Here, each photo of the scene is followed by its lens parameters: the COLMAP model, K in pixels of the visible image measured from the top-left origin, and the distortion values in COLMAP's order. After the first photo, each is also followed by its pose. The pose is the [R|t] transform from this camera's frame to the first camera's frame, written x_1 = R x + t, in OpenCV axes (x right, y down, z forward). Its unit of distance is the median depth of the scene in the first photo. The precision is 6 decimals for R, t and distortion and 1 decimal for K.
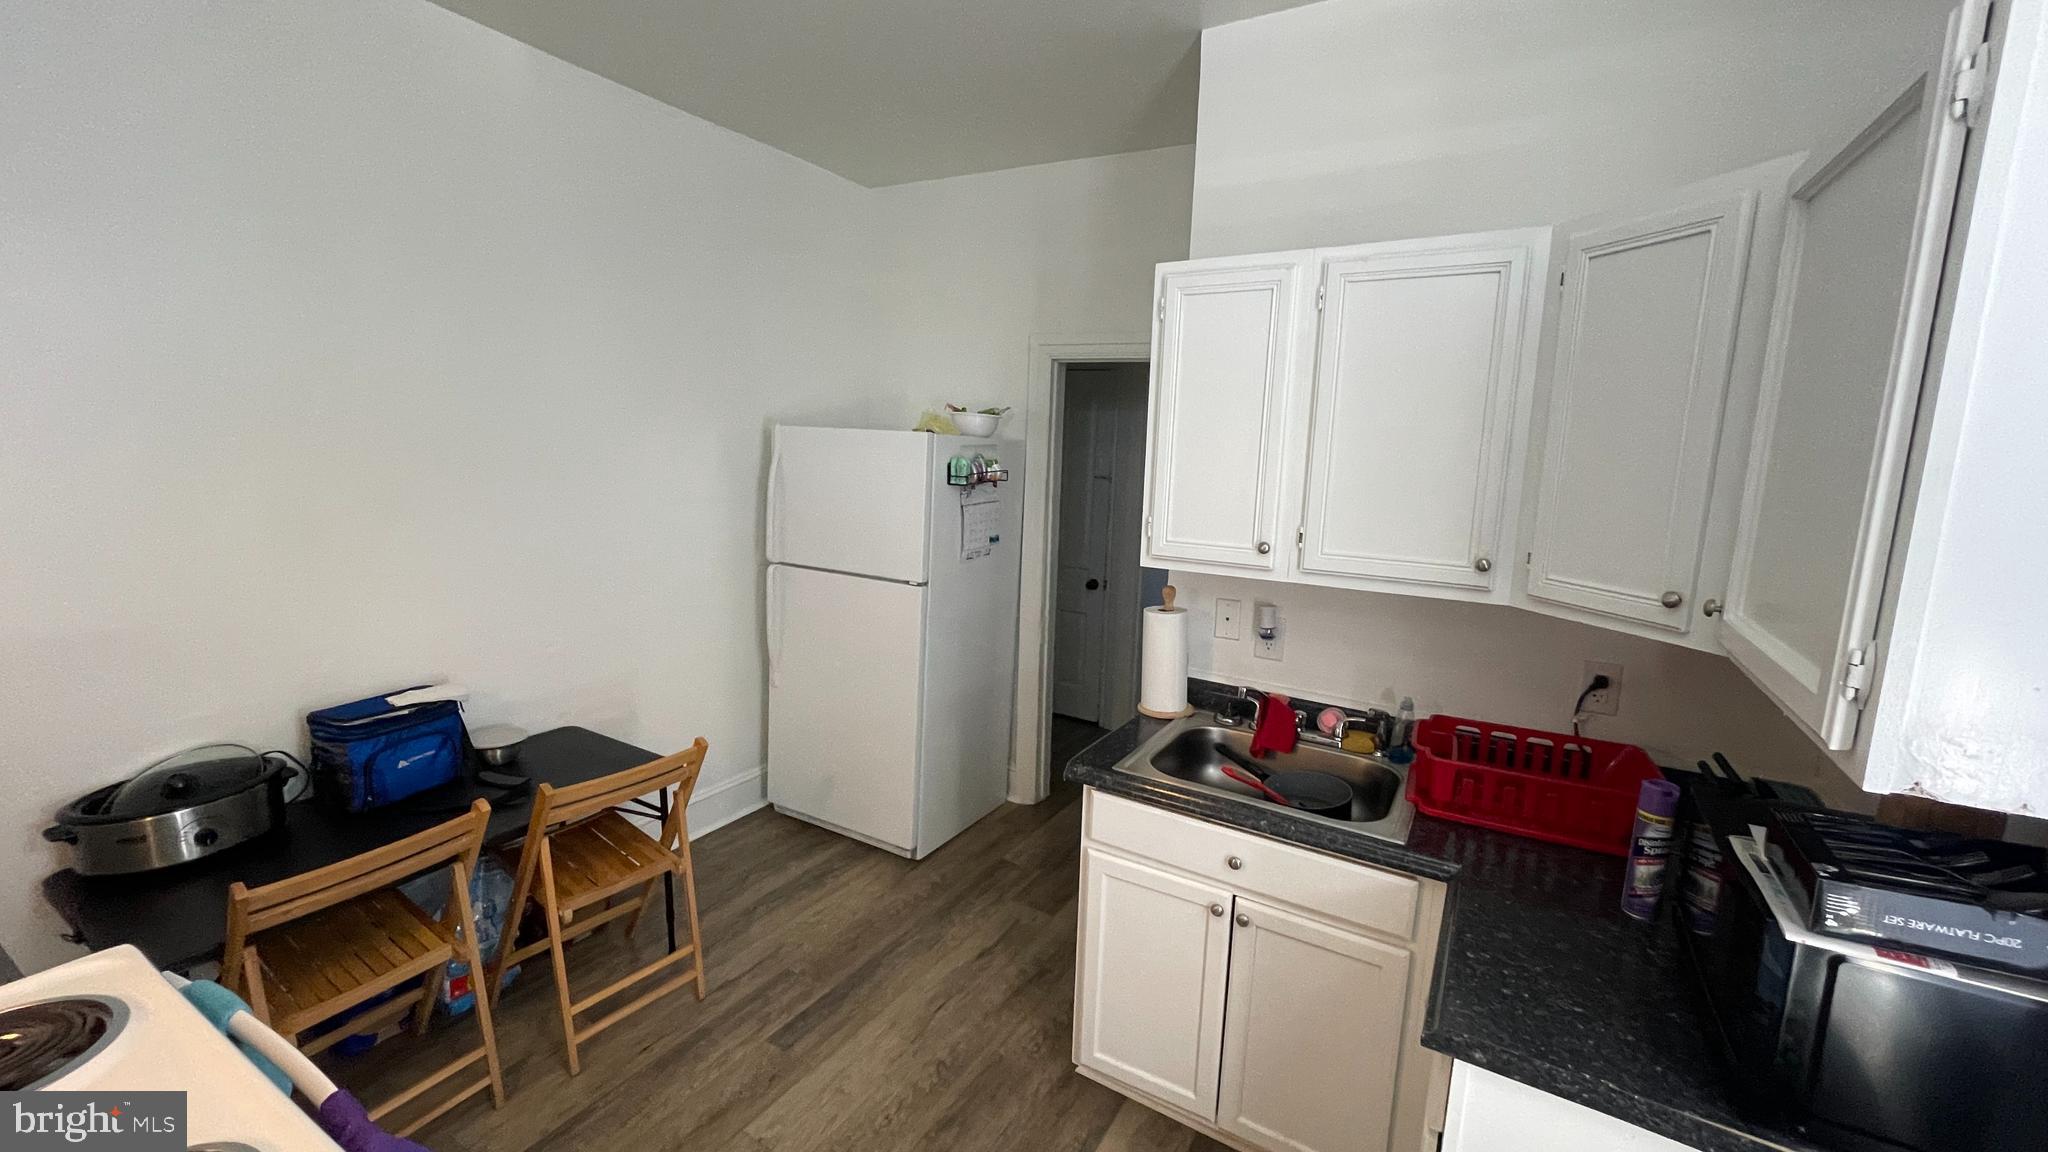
lens RADIAL K [[827.1, 0, 1021.0], [0, 827.1, 570.9], [0, 0, 1]] dist [-0.003445, 0.001057]
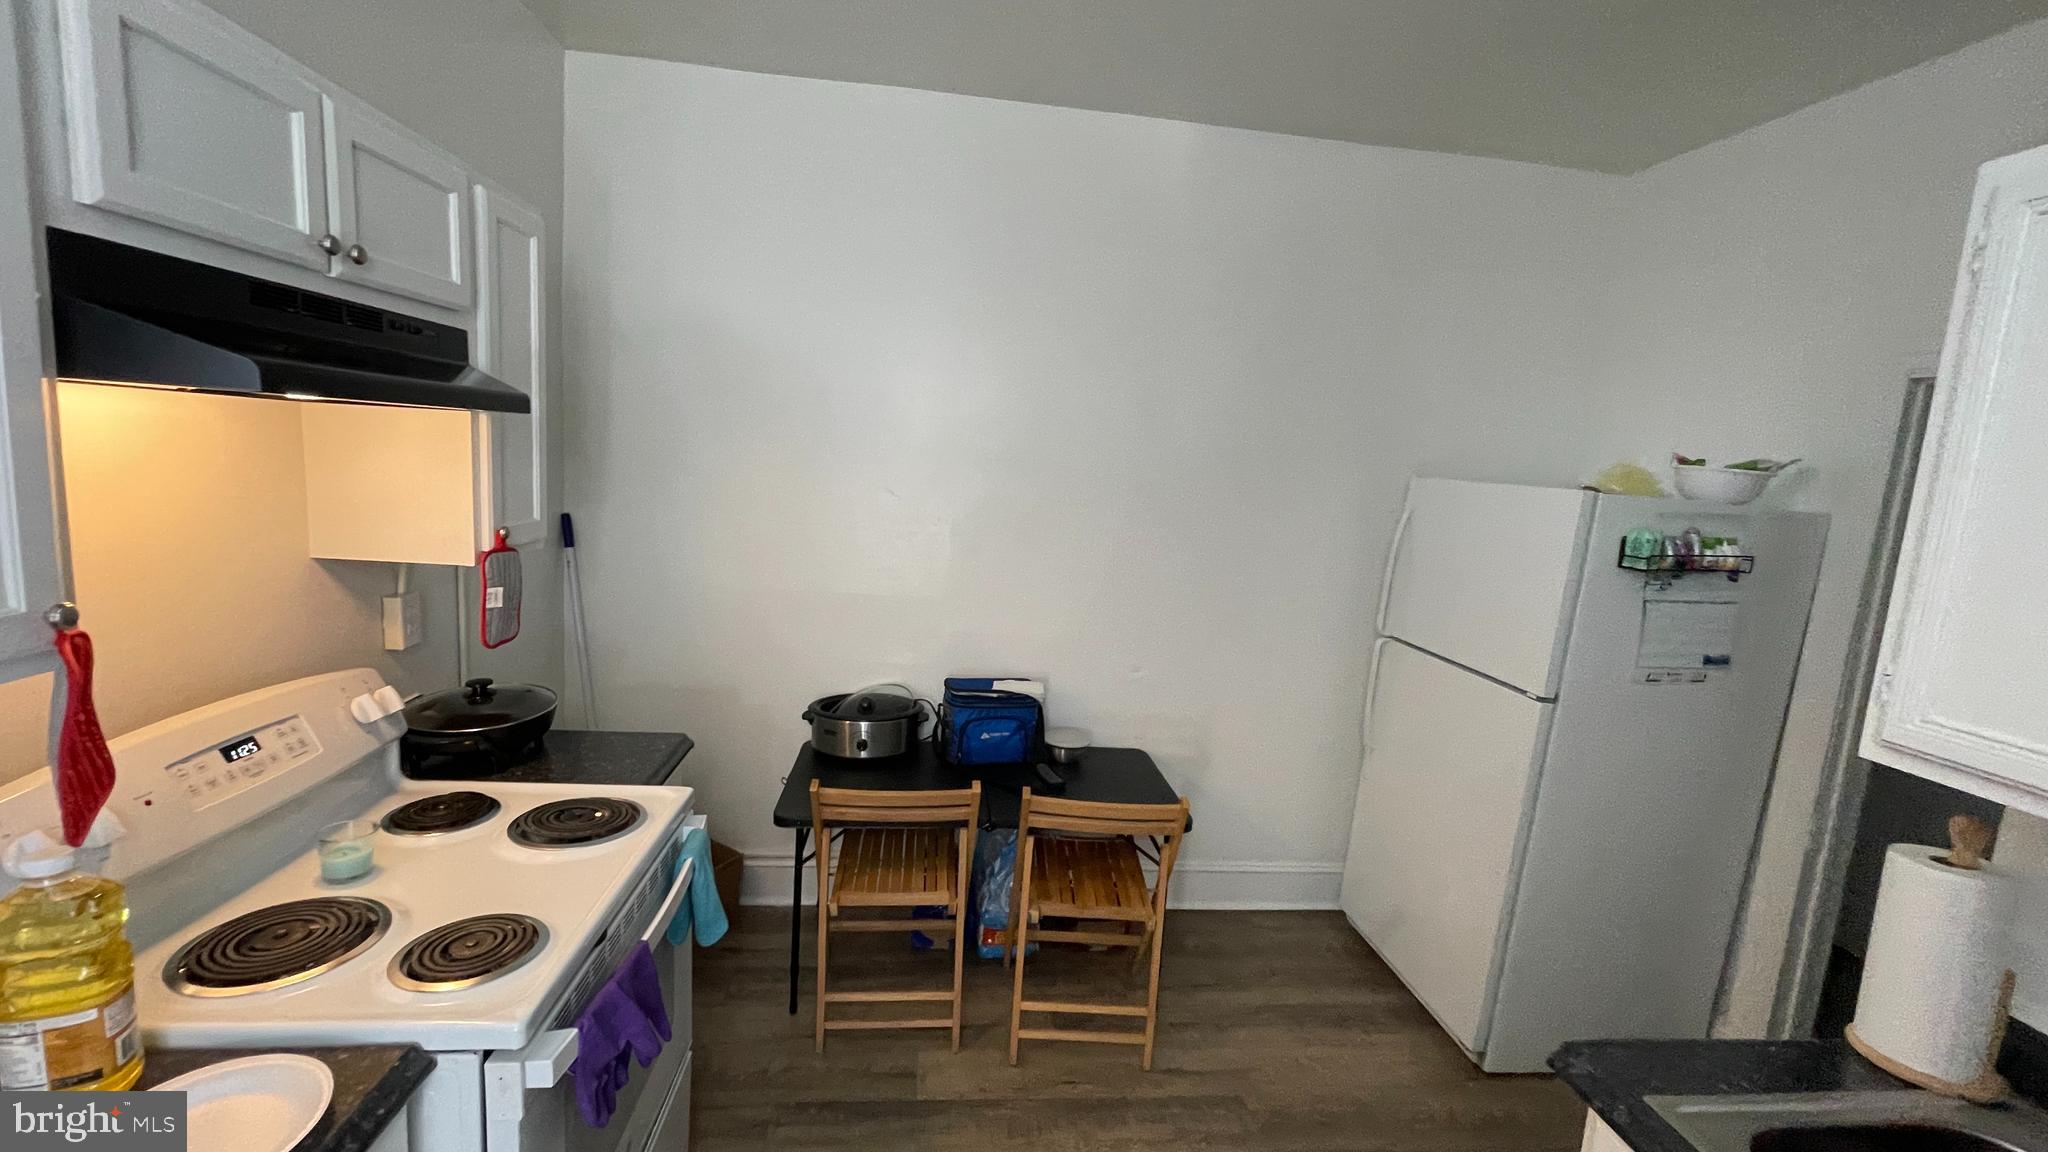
lens RADIAL K [[827.1, 0, 1021.9], [0, 827.1, 570.4], [0, 0, 1]] dist [-0.003445, 0.001057]
pose [[0.591771, 0.116610, -0.797627, 0.216635], [-0.172091, 0.984946, 0.016318, -0.035248], [0.787522, 0.127608, 0.602930, 0.247063]]
